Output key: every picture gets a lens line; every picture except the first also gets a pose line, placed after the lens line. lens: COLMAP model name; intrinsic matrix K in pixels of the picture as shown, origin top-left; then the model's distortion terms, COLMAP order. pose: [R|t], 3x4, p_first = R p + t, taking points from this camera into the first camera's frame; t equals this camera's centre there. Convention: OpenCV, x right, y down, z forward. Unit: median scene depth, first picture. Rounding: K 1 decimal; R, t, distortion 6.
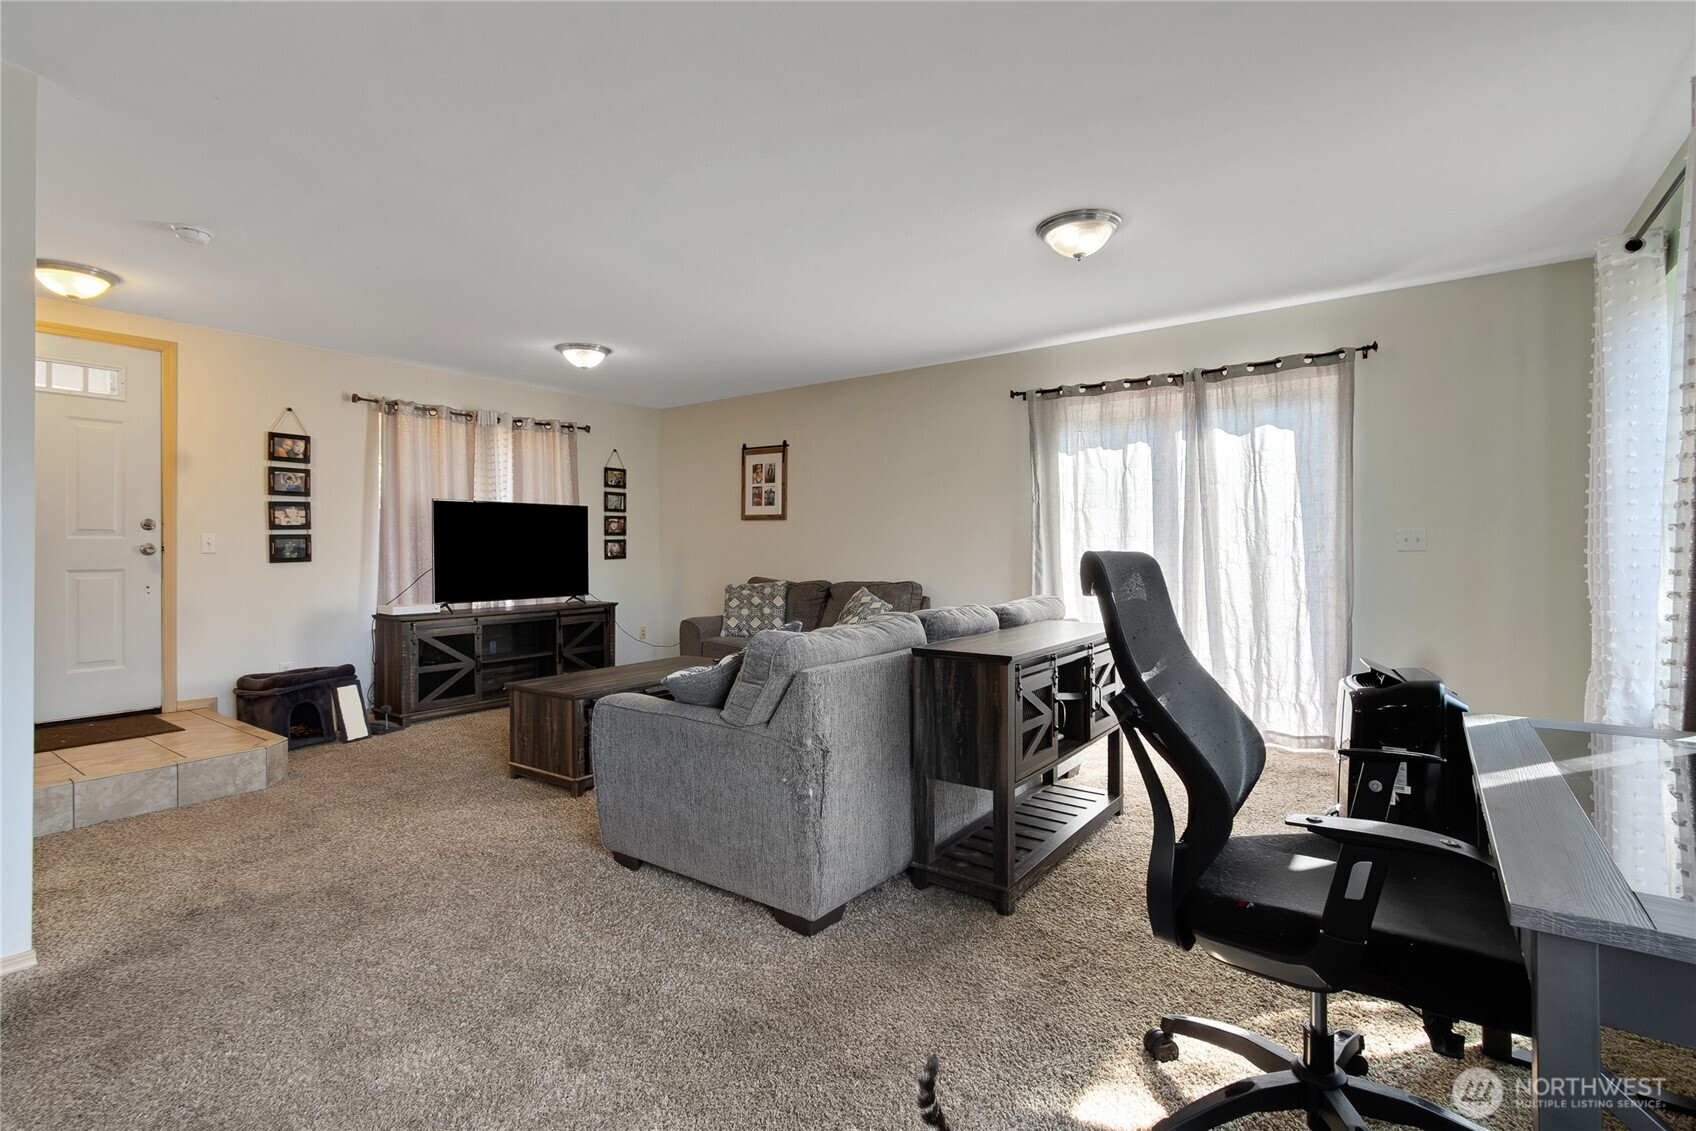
lens RADIAL K [[791.9, 0, 873.2], [0, 791.9, 549.1], [0, 0, 1]] dist [0.004181, -0.001536]
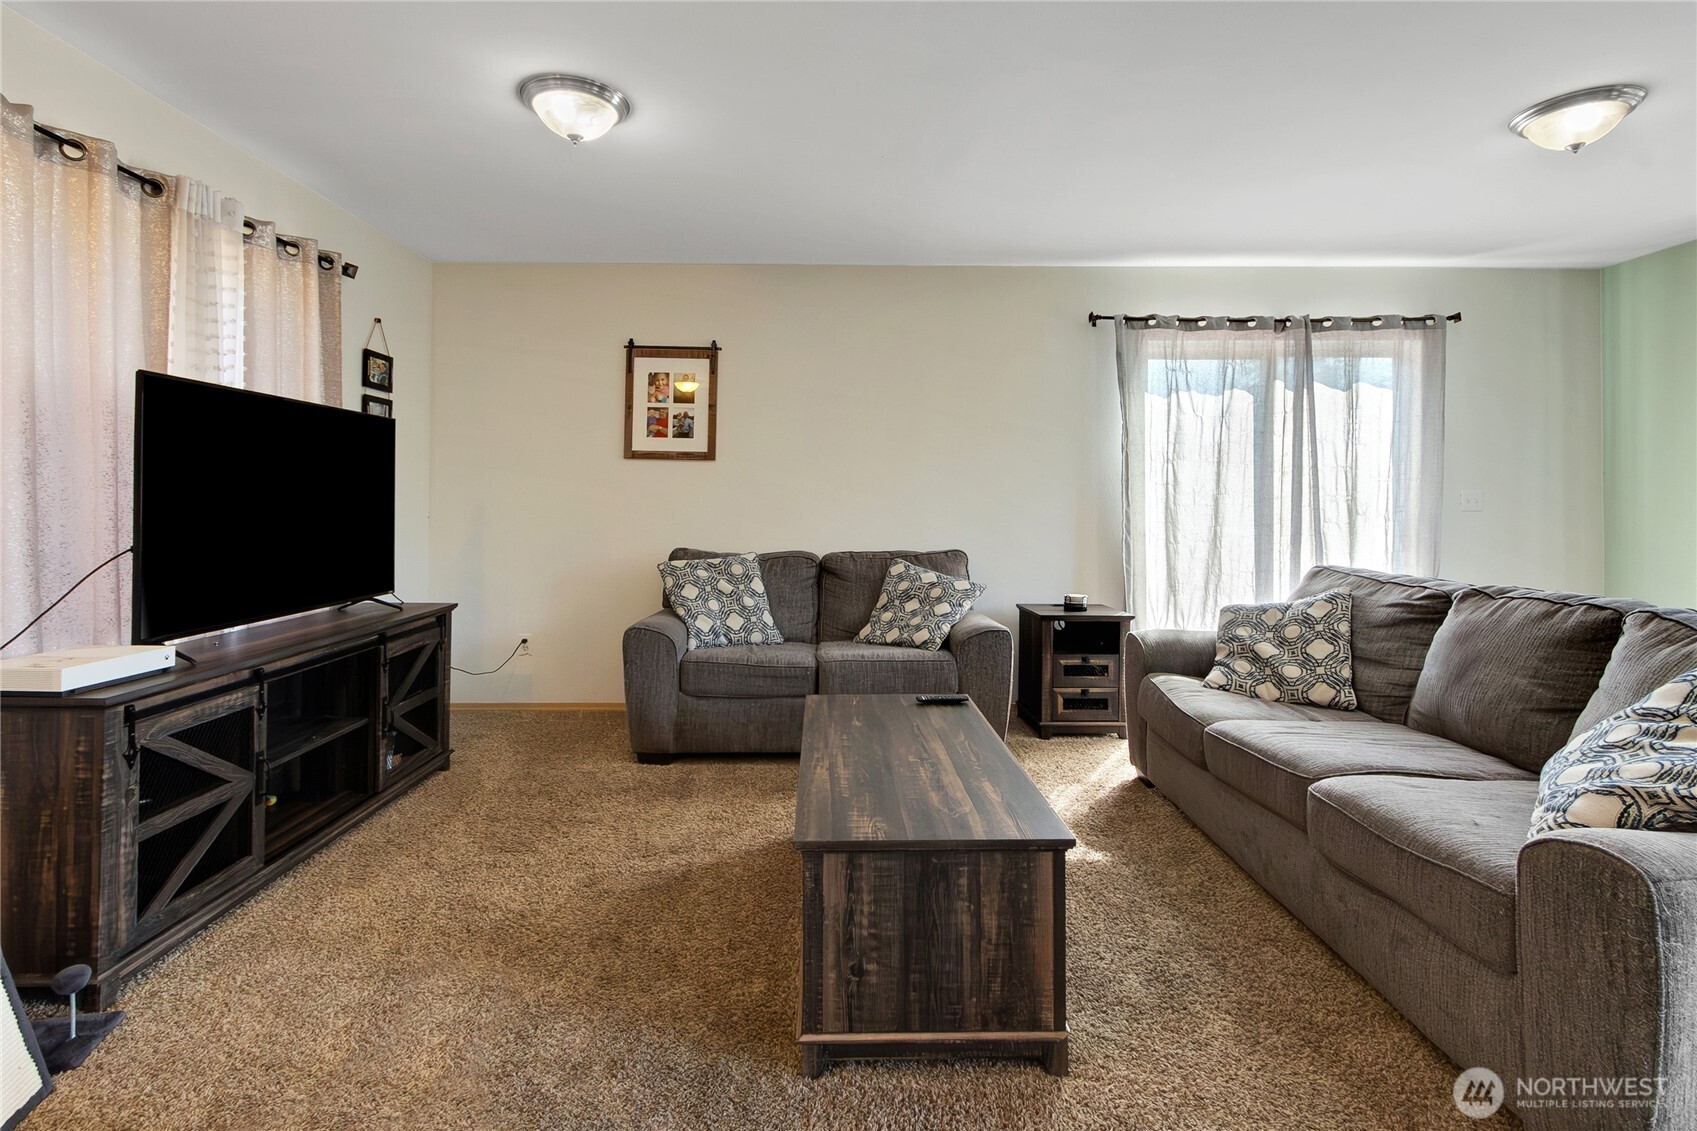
lens RADIAL K [[792.3, 0, 844.1], [0, 792.3, 495.0], [0, 0, 1]] dist [0.004181, -0.001536]
pose [[0.808350, 0.012301, 0.588574, -0.452597], [-0.005775, 0.999899, -0.012966, -0.000267], [-0.588674, 0.007082, 0.808339, 0.438167]]
